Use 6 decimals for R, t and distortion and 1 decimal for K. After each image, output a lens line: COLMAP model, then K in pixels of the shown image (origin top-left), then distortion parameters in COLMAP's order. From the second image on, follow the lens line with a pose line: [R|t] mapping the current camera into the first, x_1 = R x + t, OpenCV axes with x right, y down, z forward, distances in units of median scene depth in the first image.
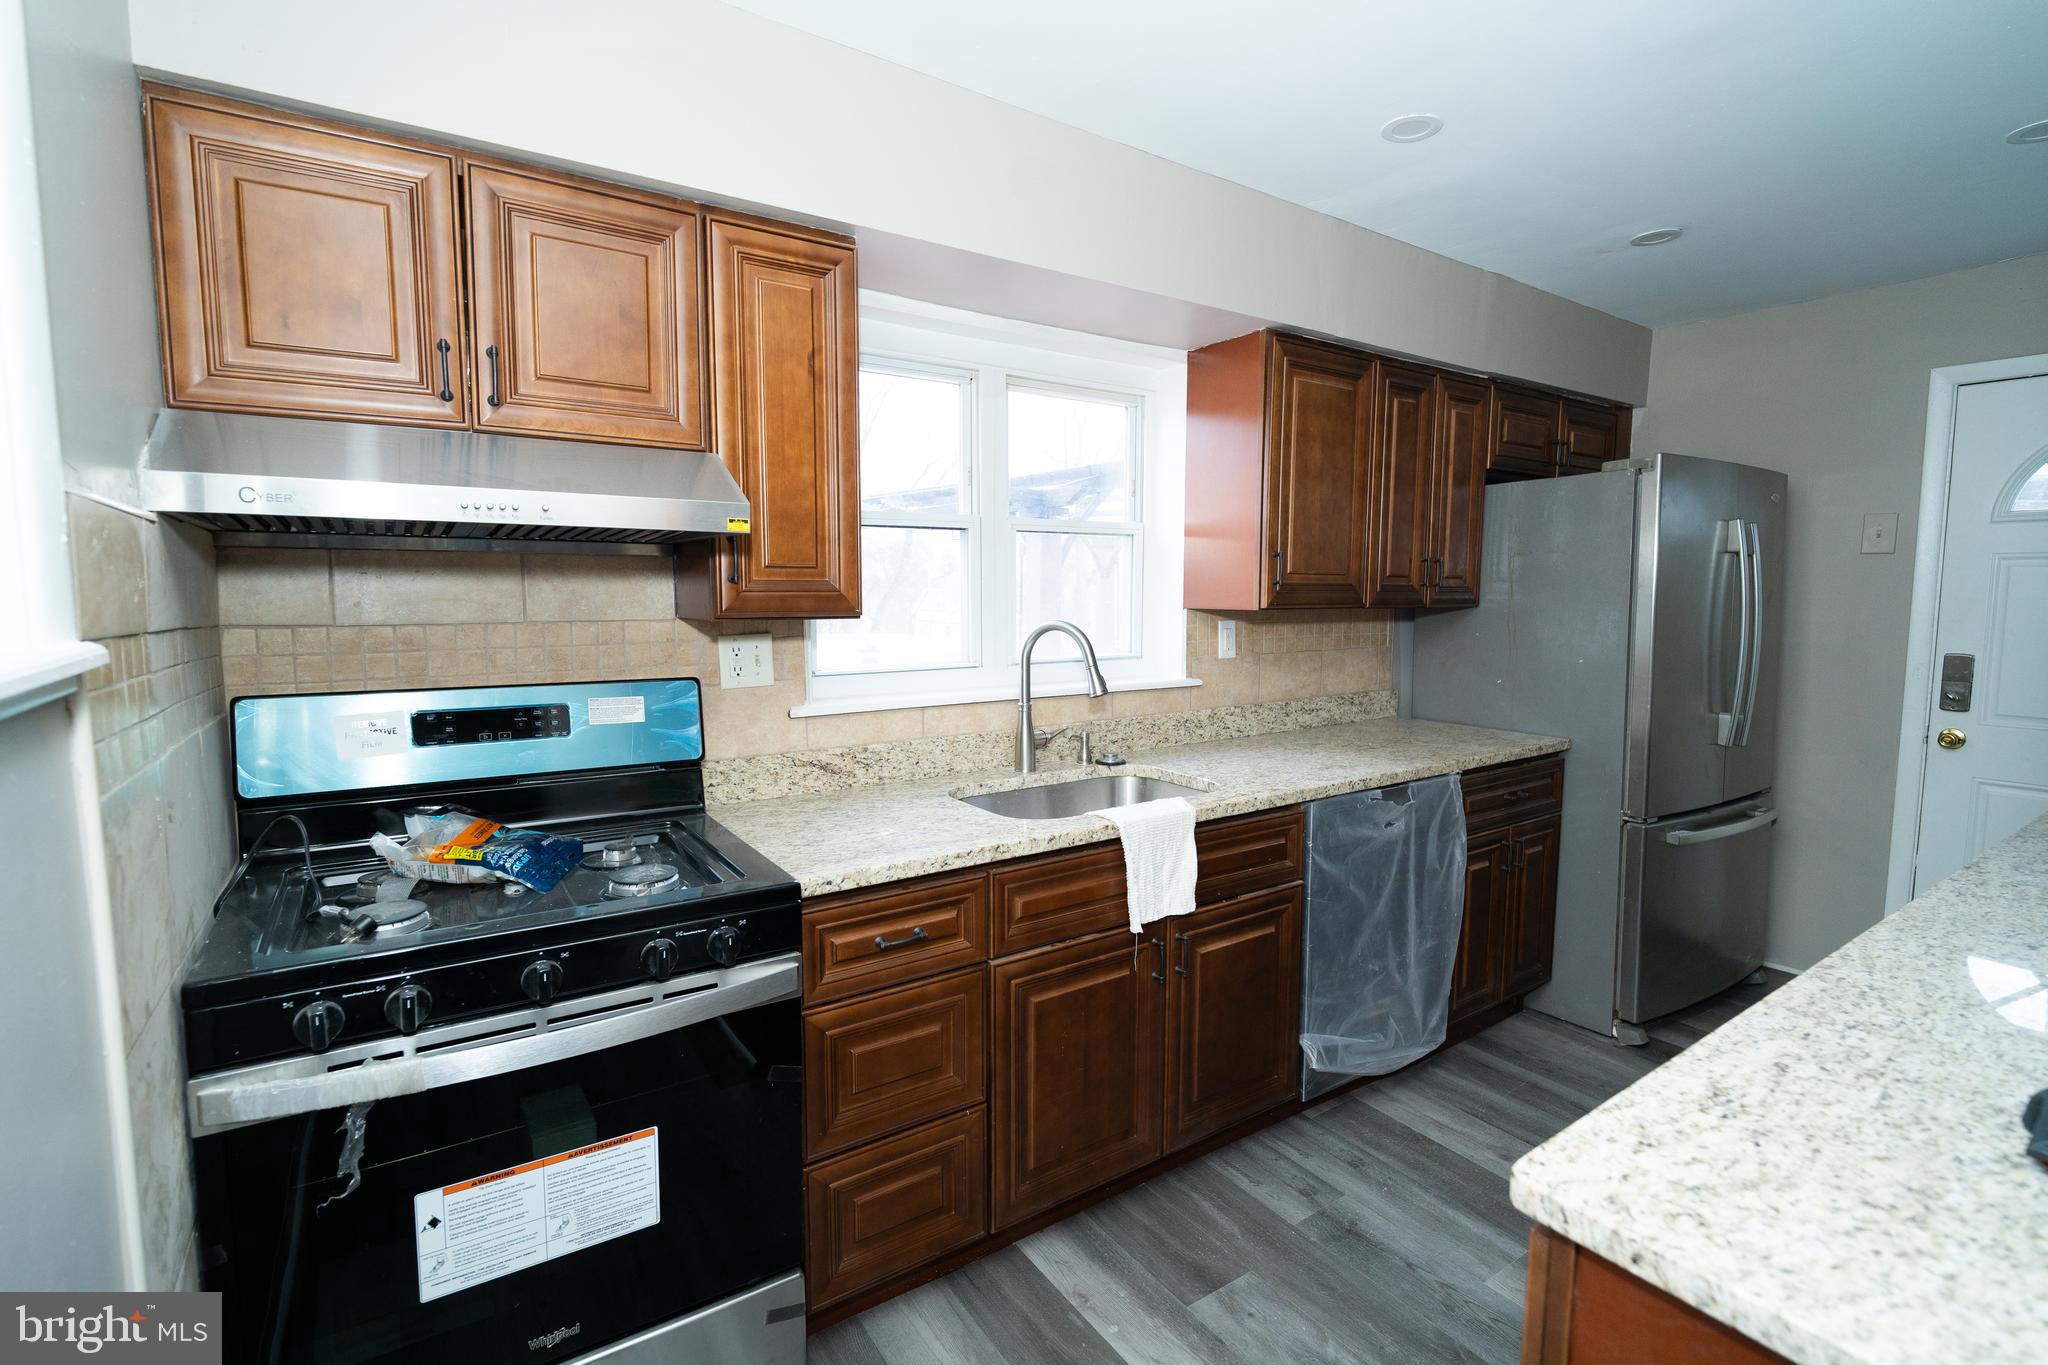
lens RADIAL K [[945.4, 0, 1018.6], [0, 945.4, 671.6], [0, 0, 1]] dist [-0.002277, 0.000229]
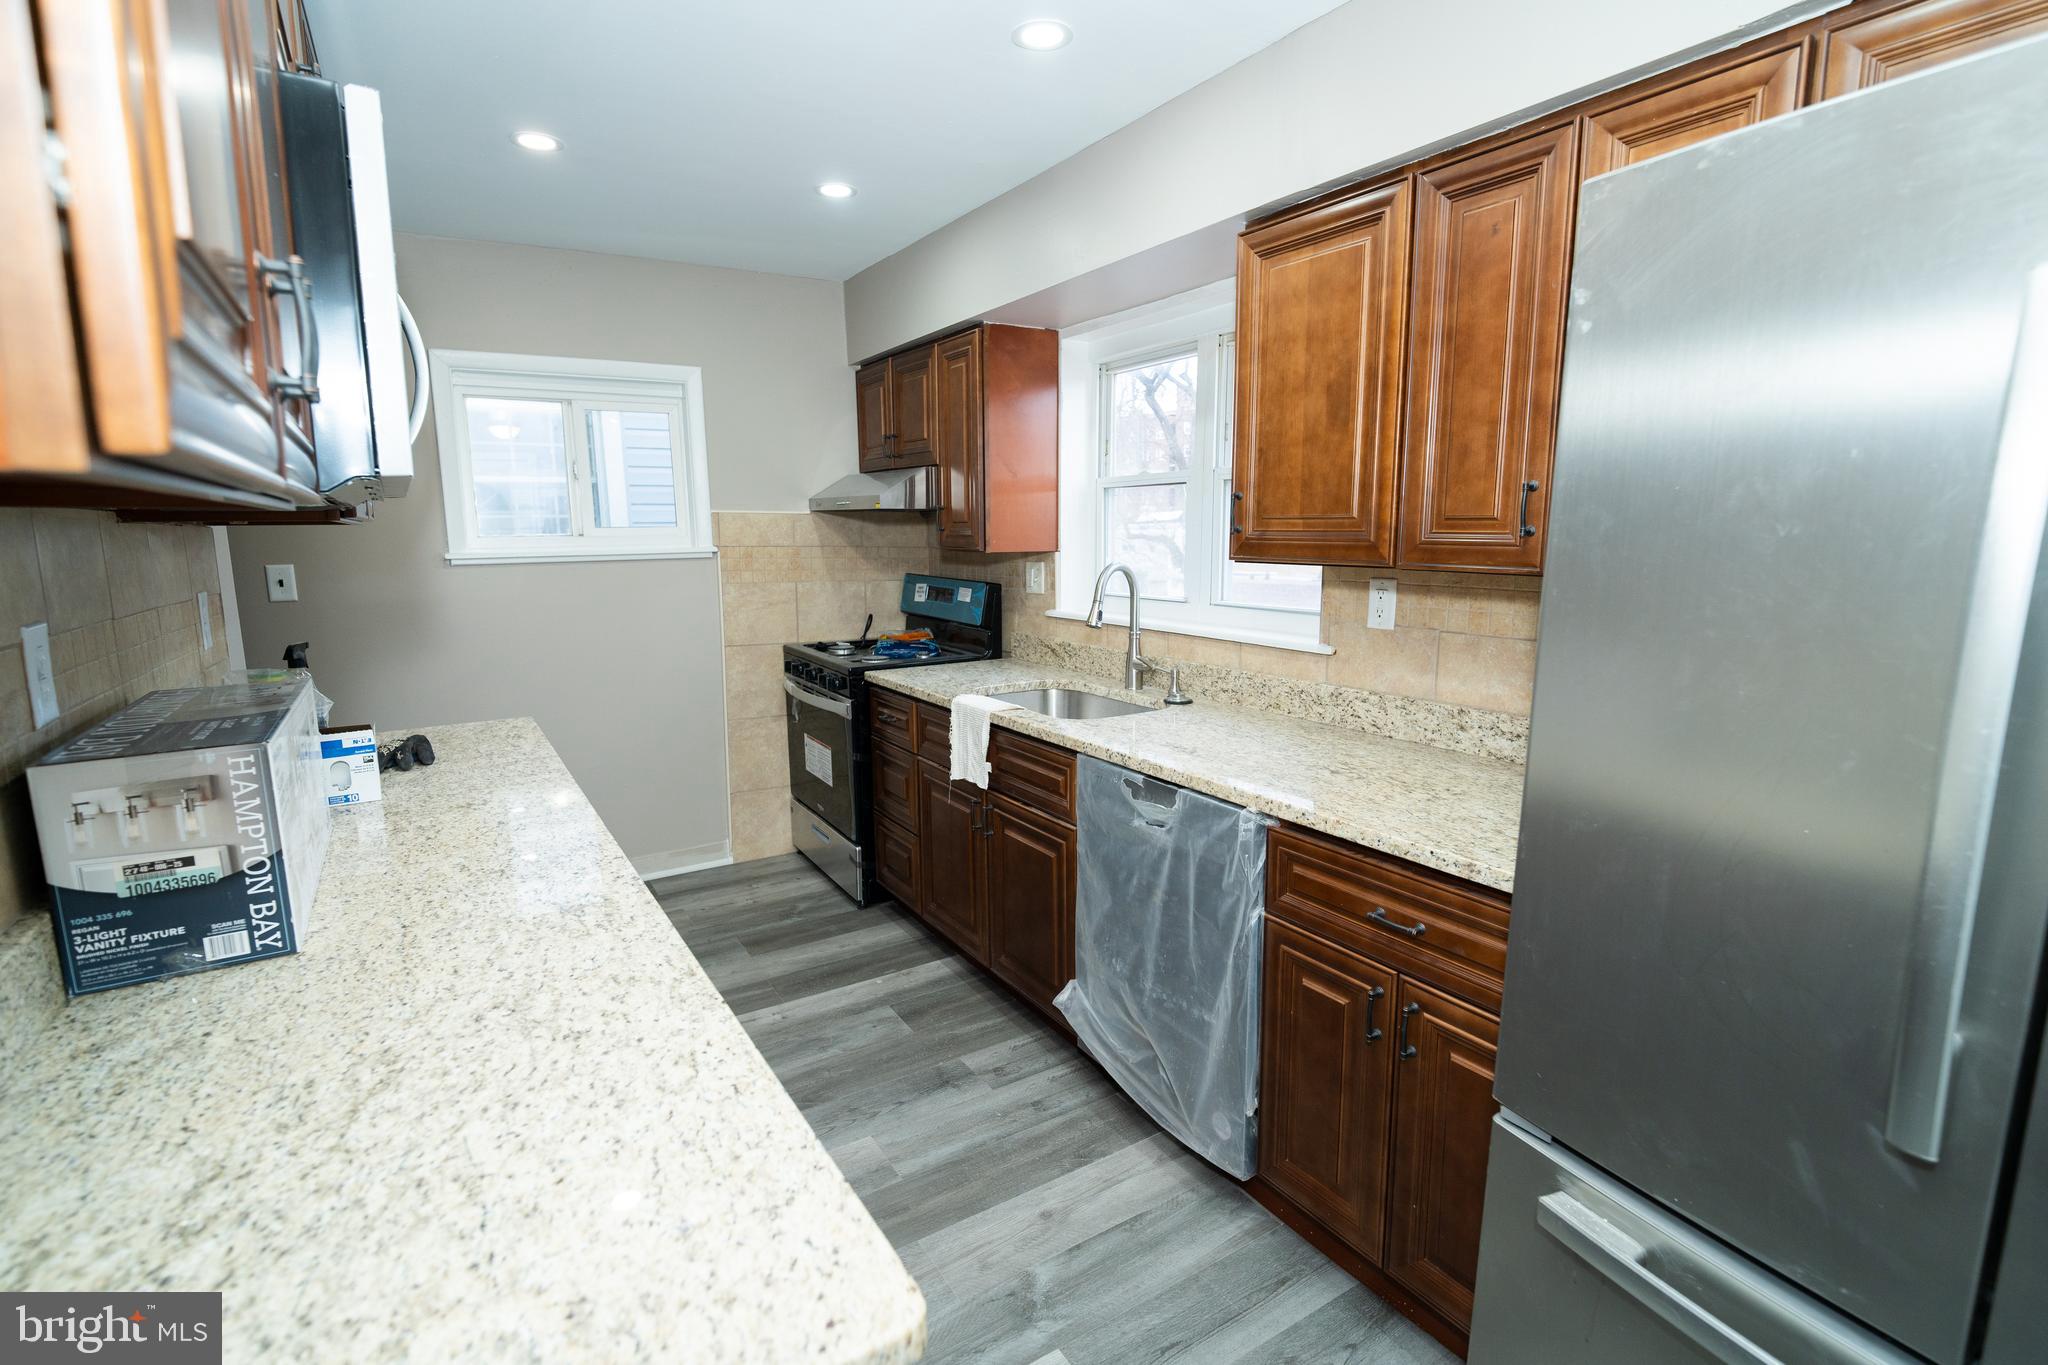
lens RADIAL K [[945.4, 0, 1018.6], [0, 945.4, 671.6], [0, 0, 1]] dist [-0.002277, 0.000229]
pose [[-0.026453, 0.153501, -0.987794, 1.263003], [-0.084055, 0.984299, 0.155208, -0.094458], [0.996110, 0.087135, -0.013135, 0.928780]]
